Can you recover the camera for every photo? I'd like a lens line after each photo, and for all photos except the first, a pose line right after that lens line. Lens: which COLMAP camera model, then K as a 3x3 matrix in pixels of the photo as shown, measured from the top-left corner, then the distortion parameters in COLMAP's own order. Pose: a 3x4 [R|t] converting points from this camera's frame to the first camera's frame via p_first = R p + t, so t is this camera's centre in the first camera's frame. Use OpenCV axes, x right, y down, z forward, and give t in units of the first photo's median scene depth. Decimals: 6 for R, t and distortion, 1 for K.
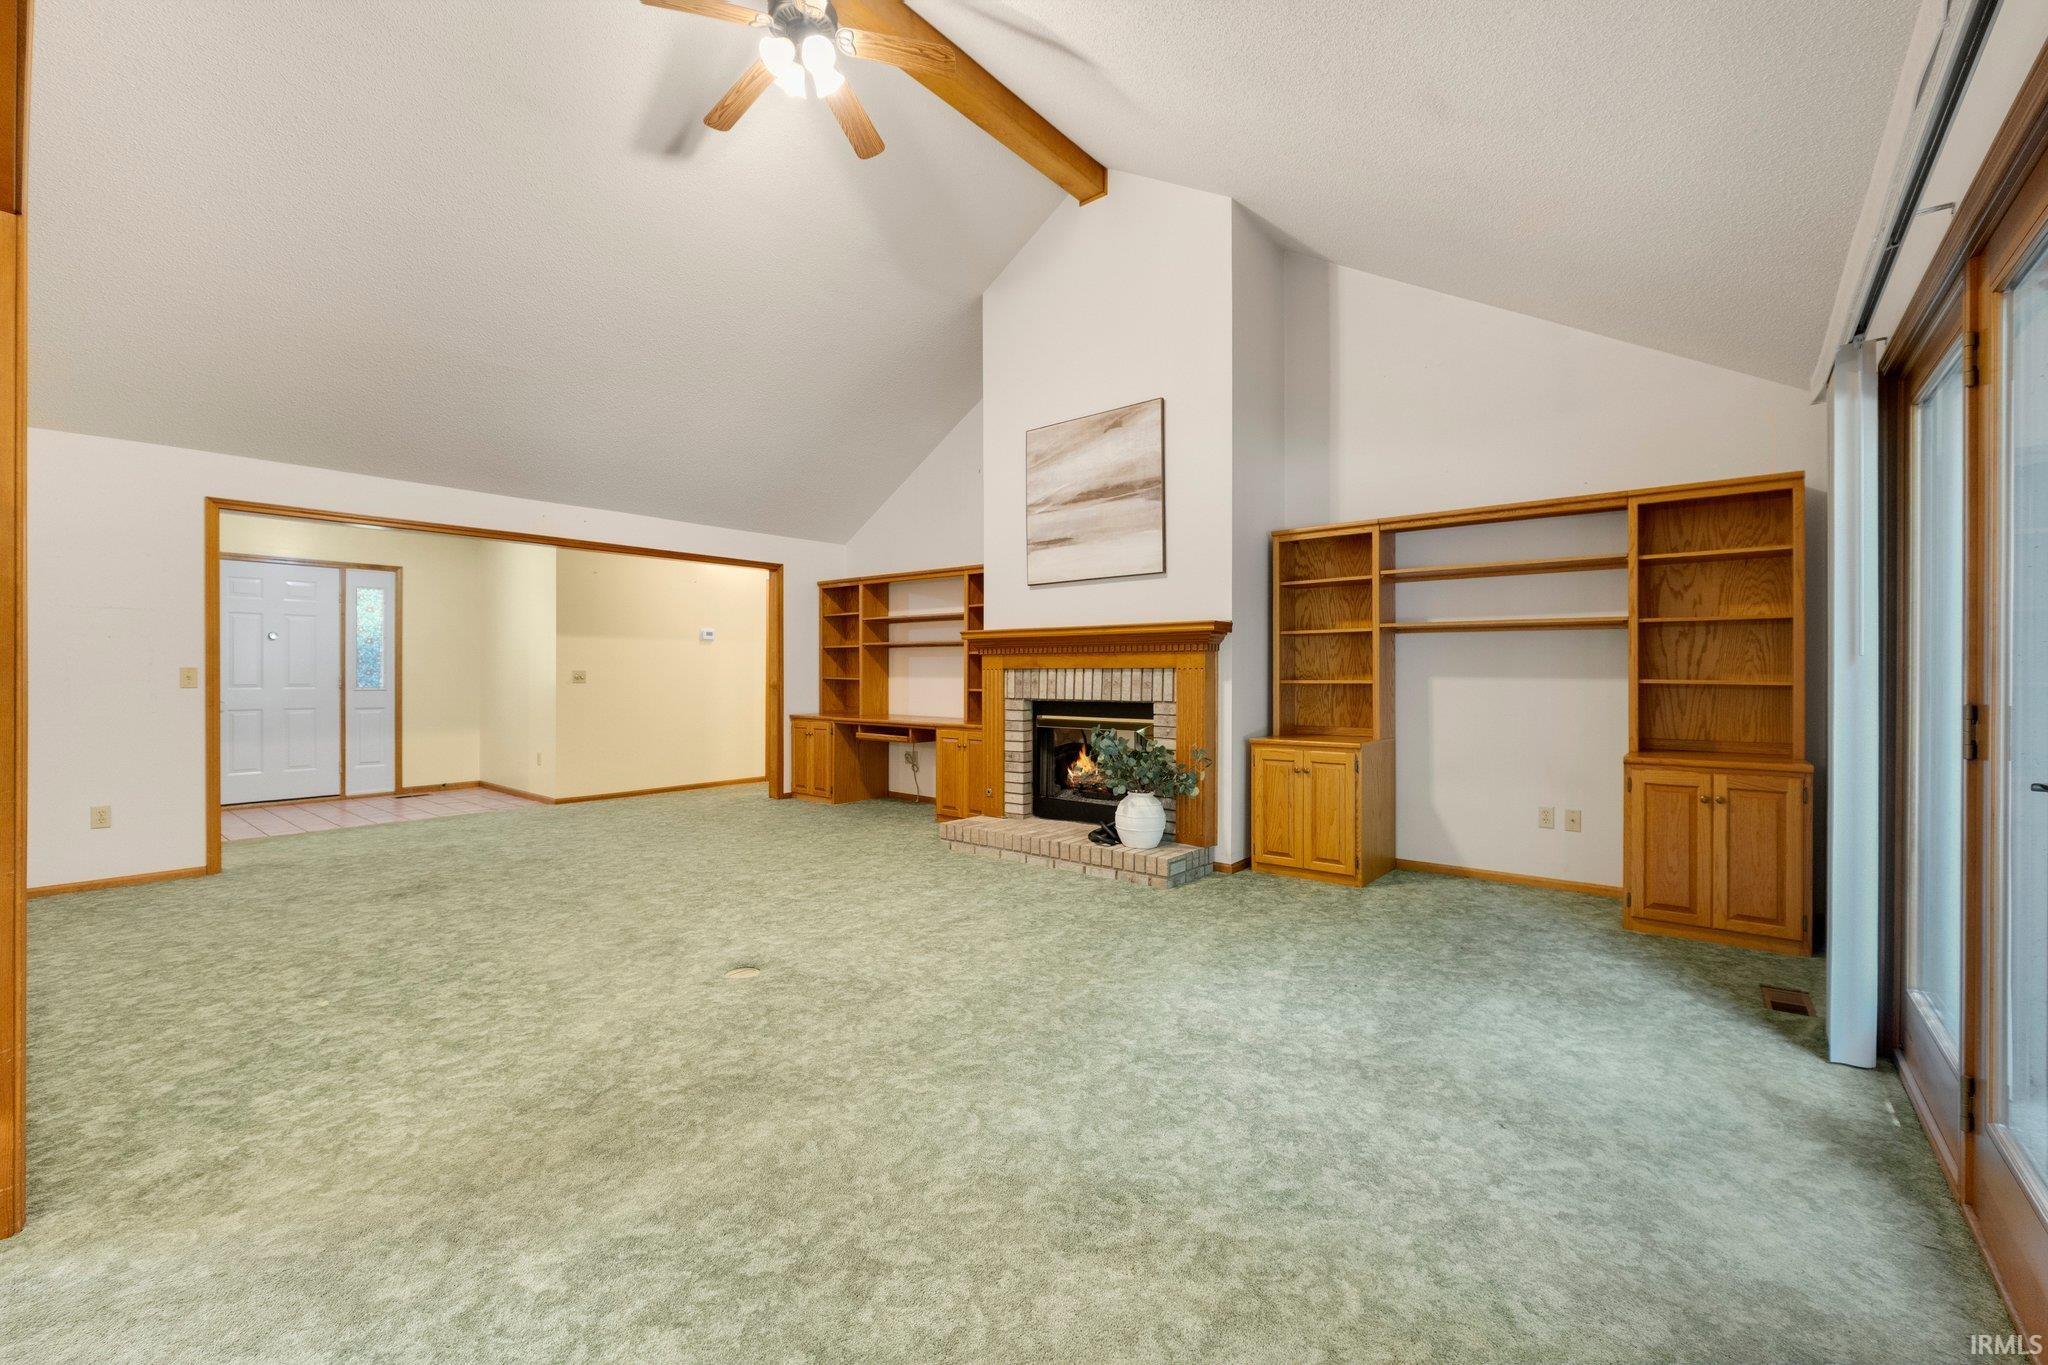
lens RADIAL K [[847.2, 0, 1013.8], [0, 847.2, 677.8], [0, 0, 1]] dist [-0.000898, -0.000079]
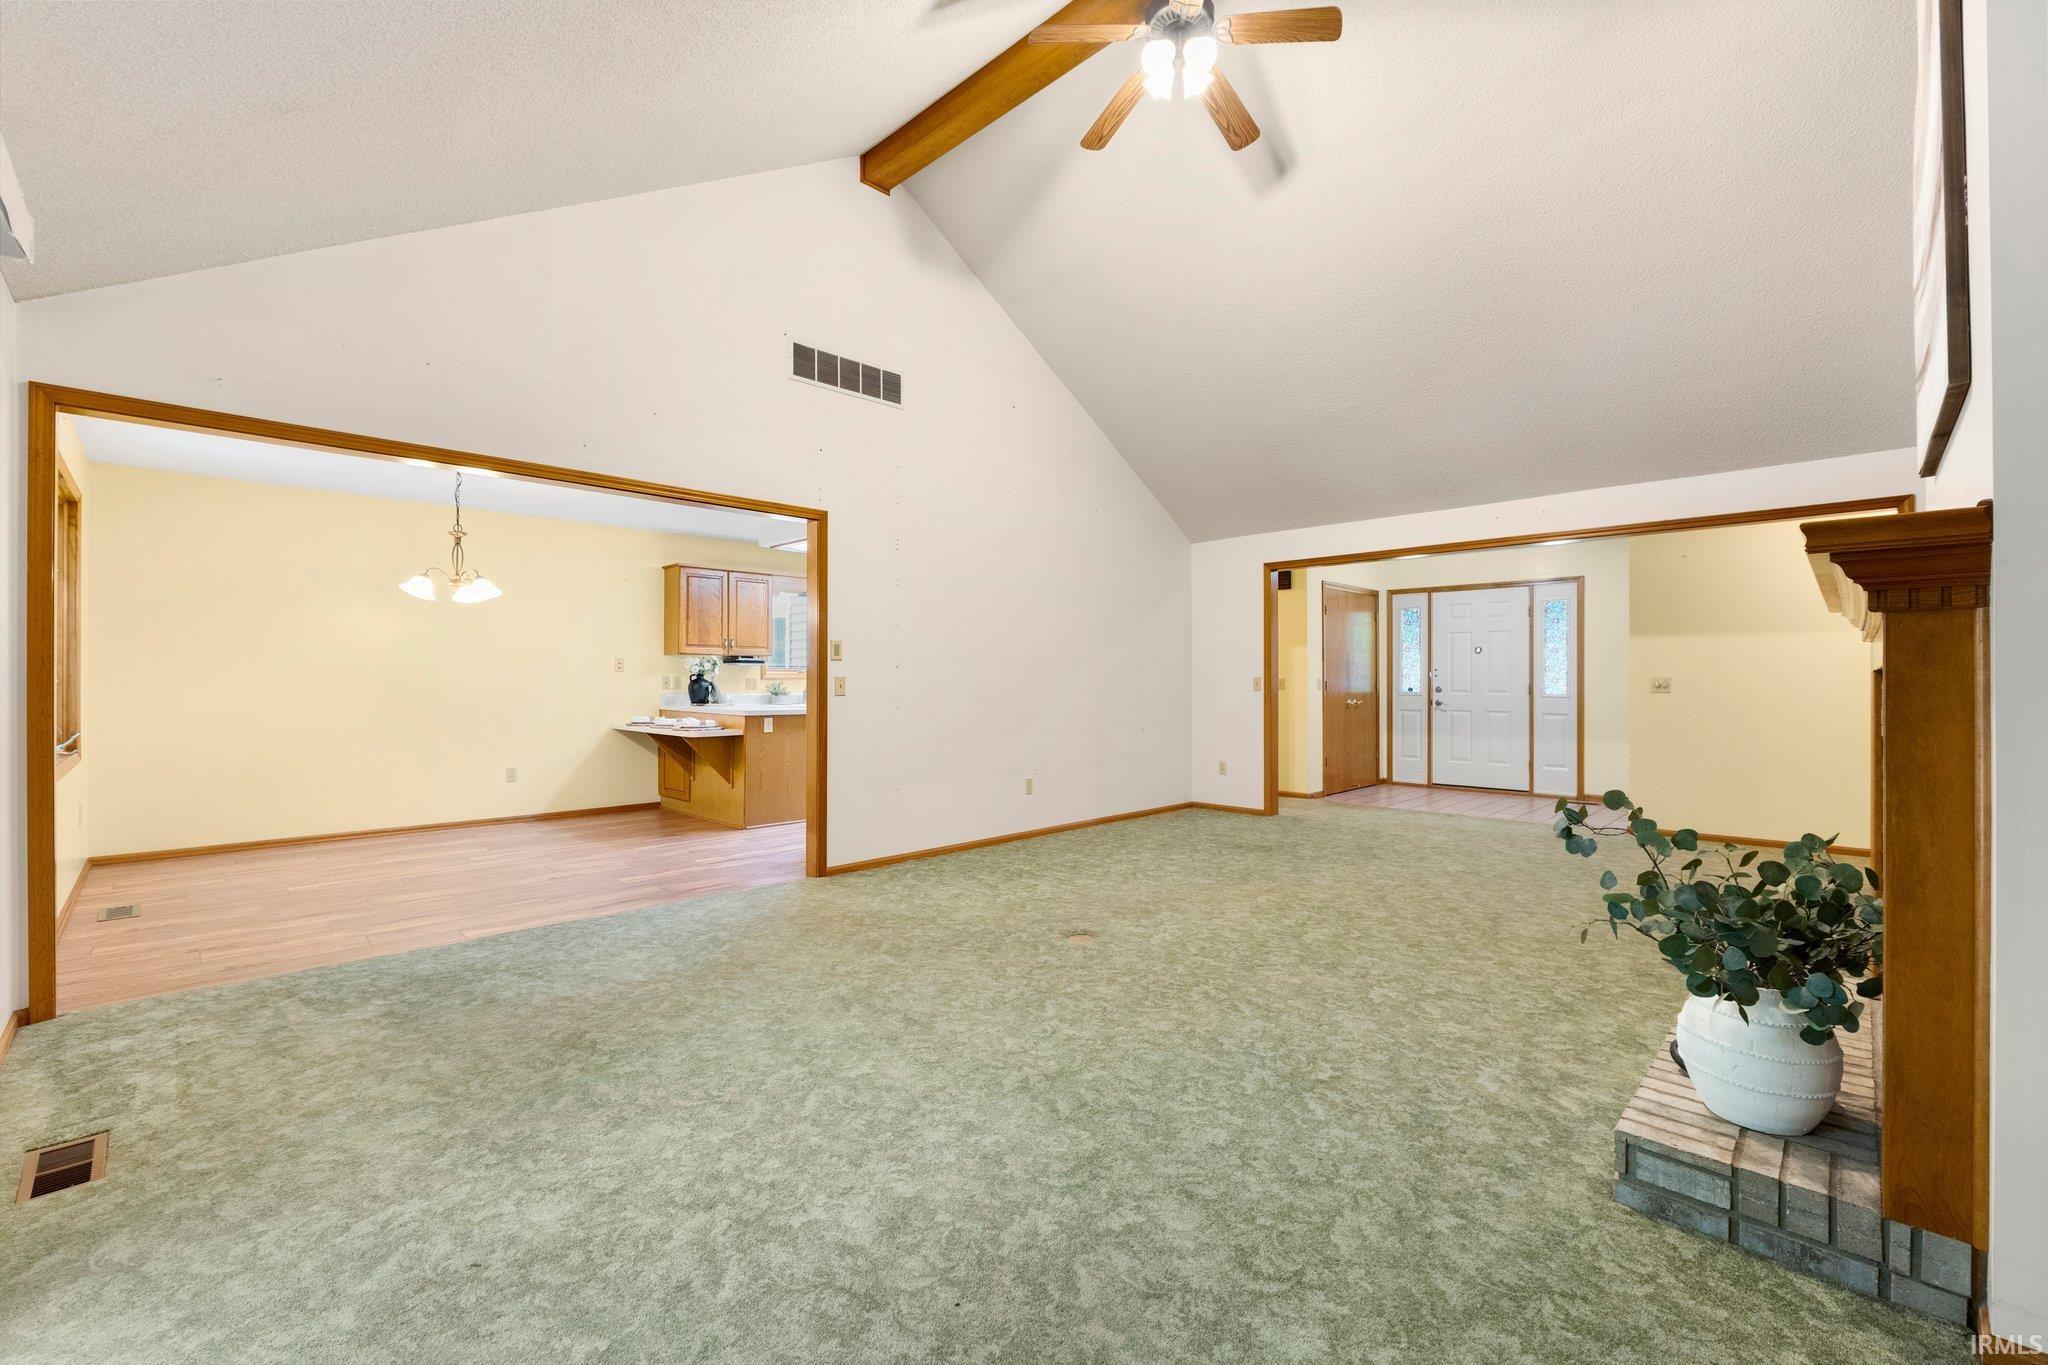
lens RADIAL K [[847.2, 0, 1013.8], [0, 847.2, 677.8], [0, 0, 1]] dist [-0.000898, -0.000079]
pose [[-0.092417, -0.003121, -0.995716, 0.674485], [-0.005270, 0.999983, -0.002645, -0.005368], [0.995706, 0.005003, -0.092431, 0.804776]]
